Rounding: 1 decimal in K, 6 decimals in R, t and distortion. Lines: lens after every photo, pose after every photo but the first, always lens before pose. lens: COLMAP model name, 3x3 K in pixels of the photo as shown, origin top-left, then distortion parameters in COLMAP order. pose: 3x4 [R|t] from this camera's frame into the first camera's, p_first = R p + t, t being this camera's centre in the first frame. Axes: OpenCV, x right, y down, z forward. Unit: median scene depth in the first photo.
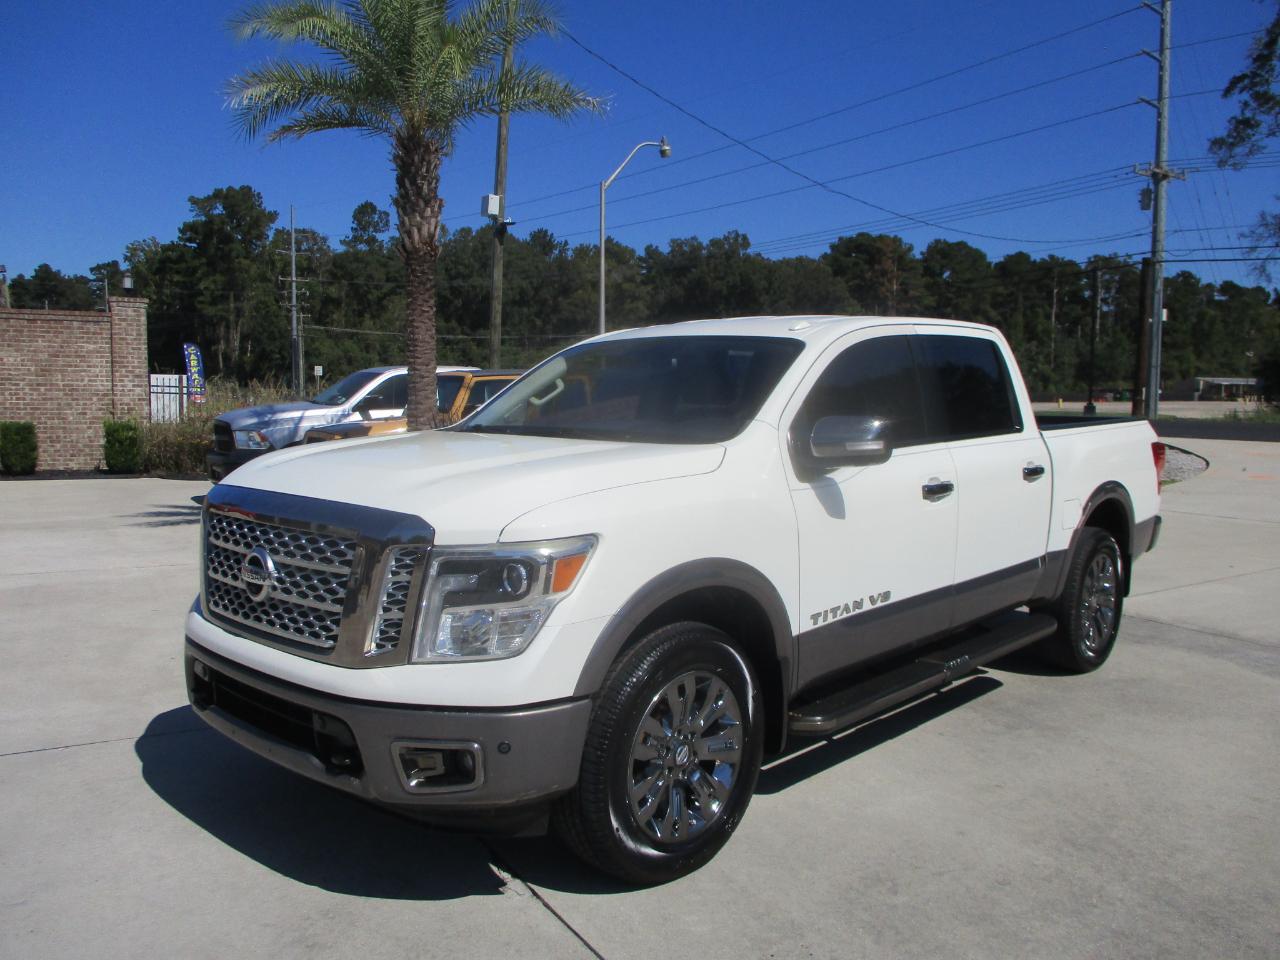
lens RADIAL K [[1042.1, 0, 649.0], [0, 1042.1, 434.6], [0, 0, 1]] dist [-0.040494, 0.013057]
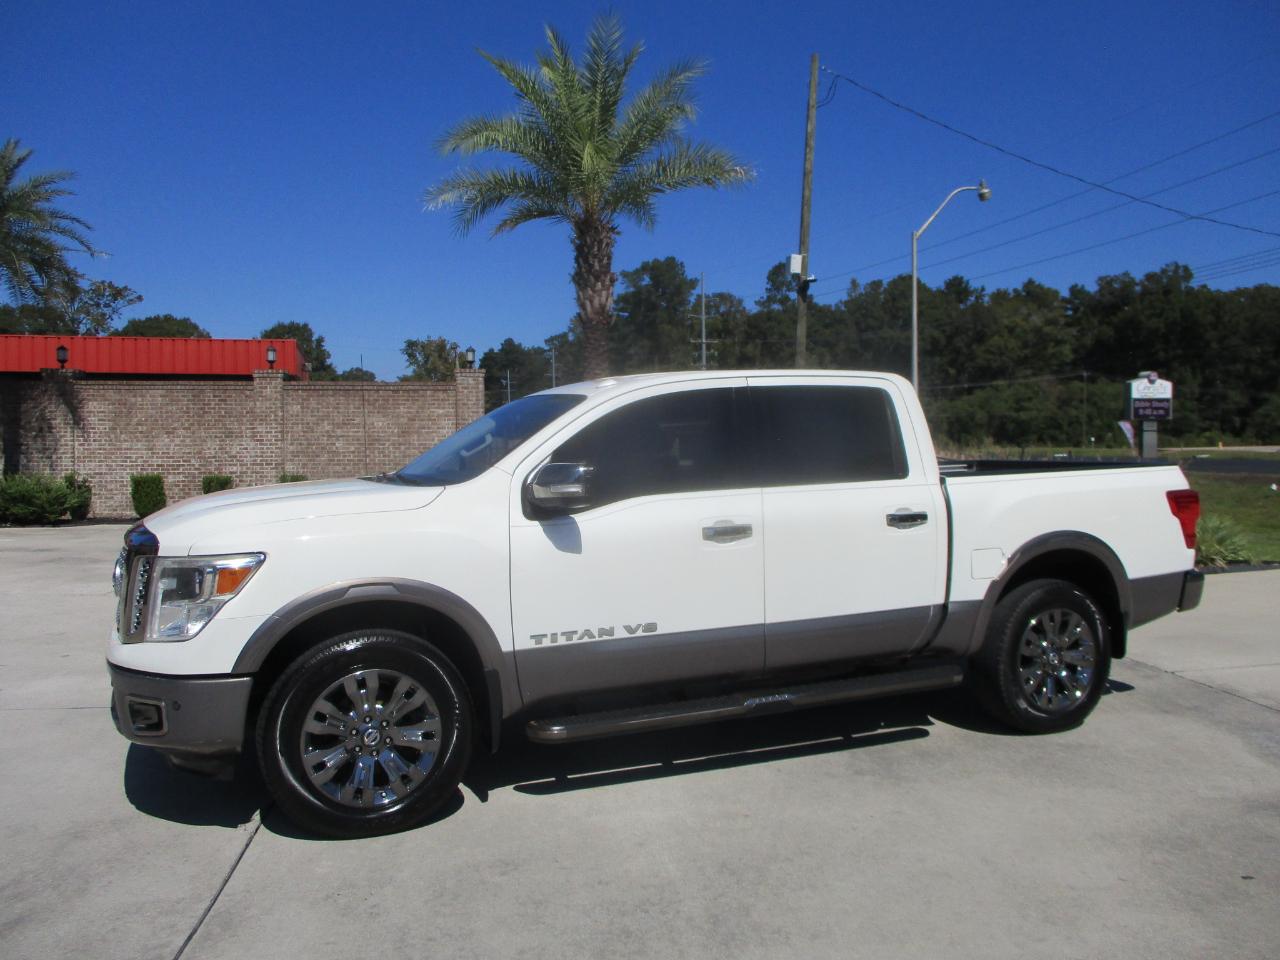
lens RADIAL K [[1042.1, 0, 648.1], [0, 1042.1, 433.8], [0, 0, 1]] dist [-0.040494, 0.013057]
pose [[0.921885, -0.020237, -0.386934, 0.052080], [0.000196, 0.998659, -0.051762, 0.000722], [0.387463, 0.047642, 0.920654, -0.001604]]
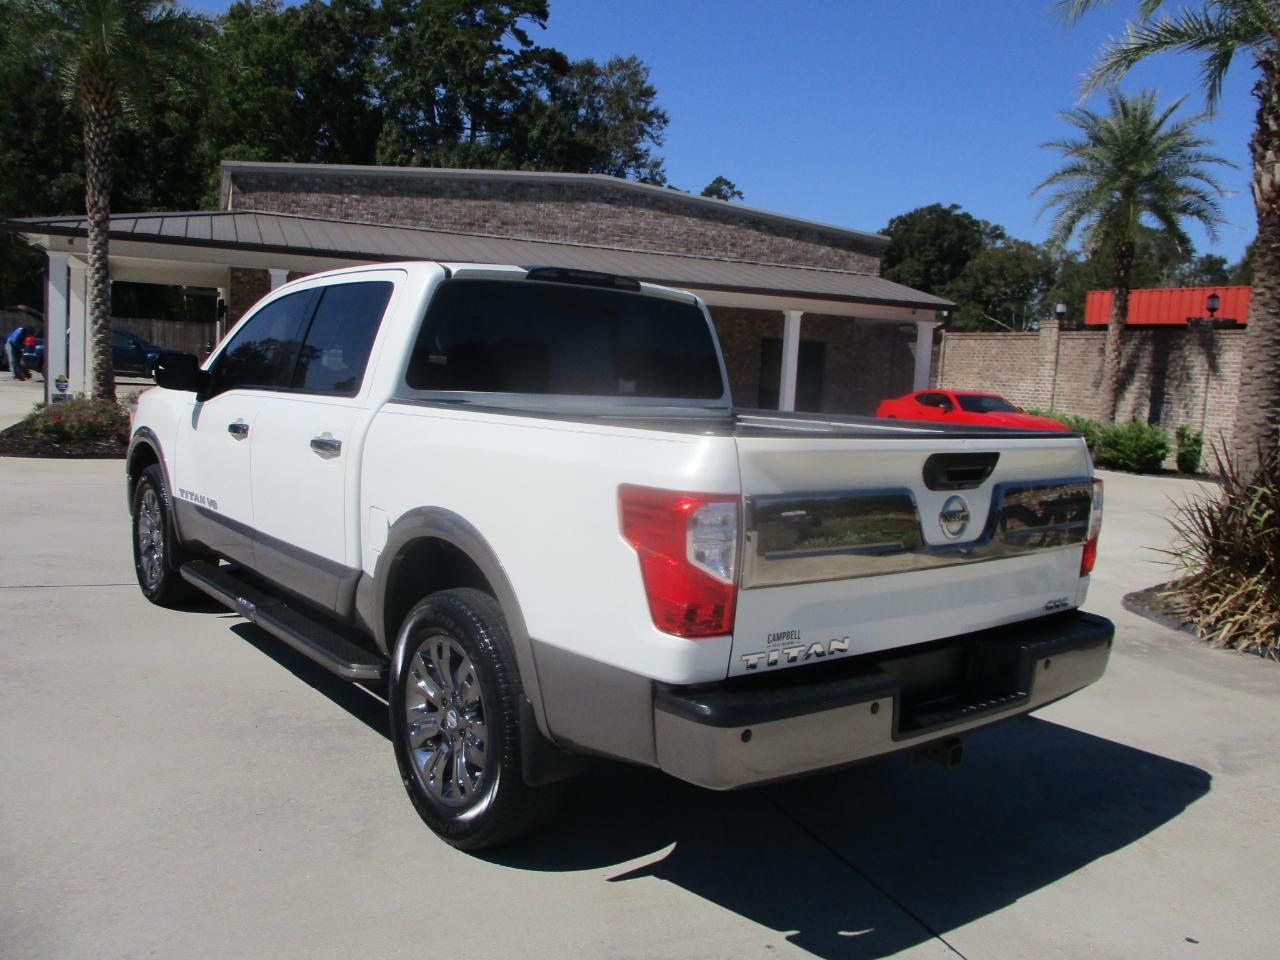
lens RADIAL K [[1042.1, 0, 640.6], [0, 1042.1, 469.3], [0, 0, 1]] dist [-0.040494, 0.013057]
pose [[-0.141377, 0.077411, -0.986925, 0.109483], [-0.095088, 0.991267, 0.091373, -0.003989], [0.985379, 0.106762, -0.132781, 0.132340]]
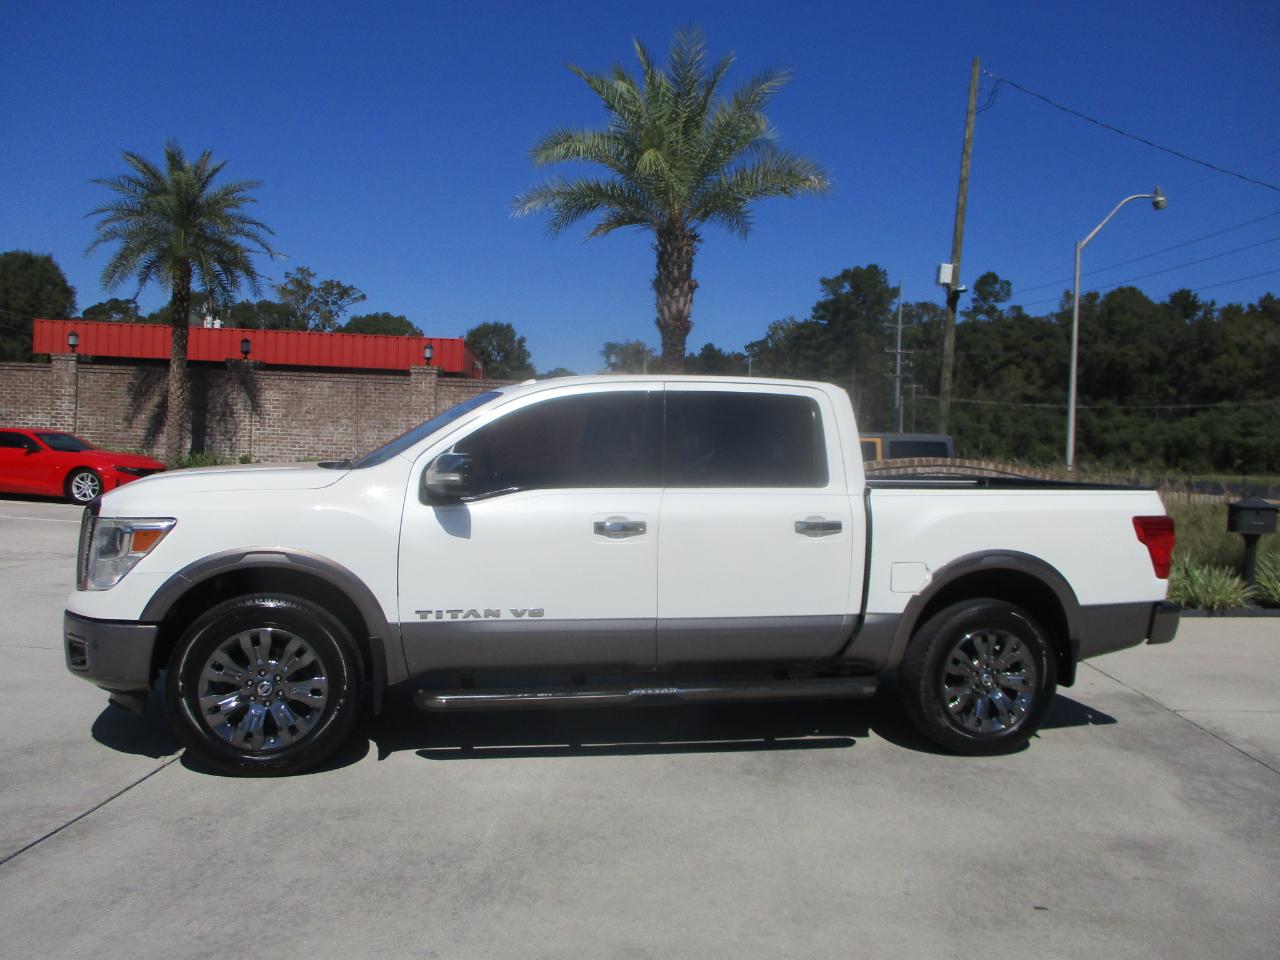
lens RADIAL K [[1042.1, 0, 651.7], [0, 1042.1, 433.7], [0, 0, 1]] dist [-0.040494, 0.013057]
pose [[0.835619, 0.013576, -0.549141, 0.077577], [-0.050977, 0.997297, -0.052914, 0.000886], [0.546939, 0.072210, 0.834053, 0.006542]]
